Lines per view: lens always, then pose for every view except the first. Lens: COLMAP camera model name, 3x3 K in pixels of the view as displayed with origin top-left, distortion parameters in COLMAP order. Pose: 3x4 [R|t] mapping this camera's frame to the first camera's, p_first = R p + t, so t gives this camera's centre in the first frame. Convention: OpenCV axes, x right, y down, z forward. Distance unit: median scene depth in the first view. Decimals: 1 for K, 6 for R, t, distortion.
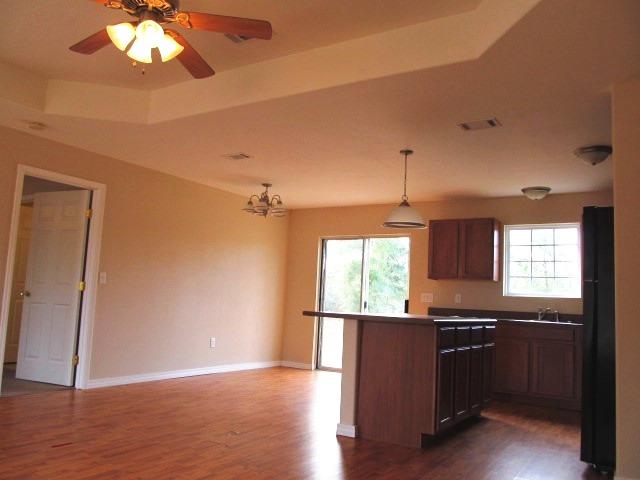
lens RADIAL K [[537.7, 0, 325.3], [0, 537.7, 242.2], [0, 0, 1]] dist [-0.041092, 0.016893]
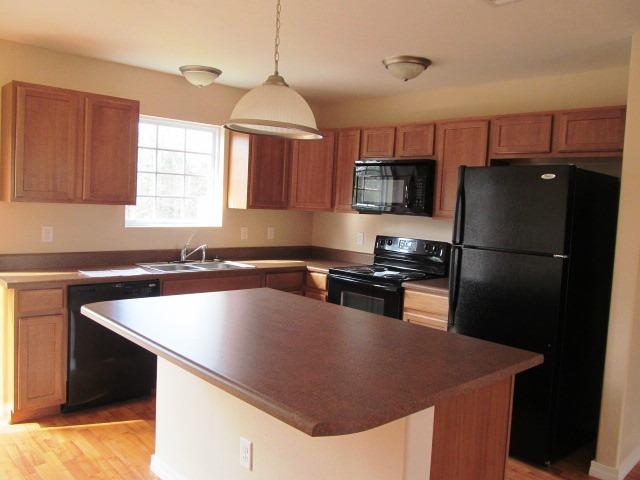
lens RADIAL K [[537.7, 0, 324.8], [0, 537.7, 238.9], [0, 0, 1]] dist [-0.041092, 0.016893]
pose [[0.241083, -0.106147, 0.964682, -0.225353], [-0.139111, 0.979957, 0.142593, -0.008911], [-0.960483, -0.168574, 0.221485, 0.636021]]
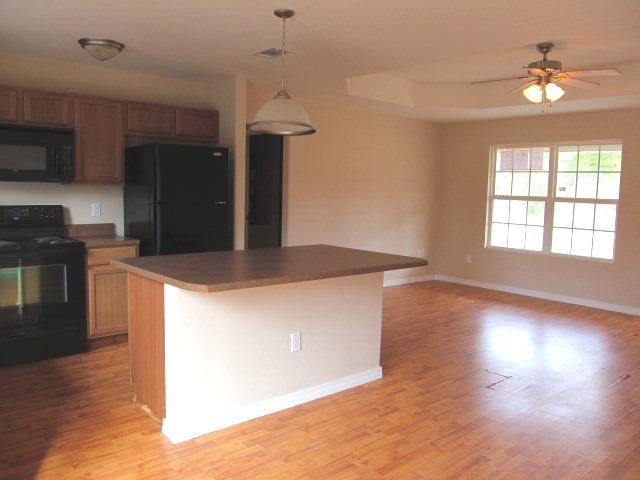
lens RADIAL K [[537.7, 0, 326.3], [0, 537.7, 235.4], [0, 0, 1]] dist [-0.041092, 0.016893]
pose [[-0.961130, -0.096371, 0.258732, -0.079153], [-0.098883, 0.995094, 0.003319, 0.071360], [-0.257783, -0.022394, -0.965943, 1.229777]]
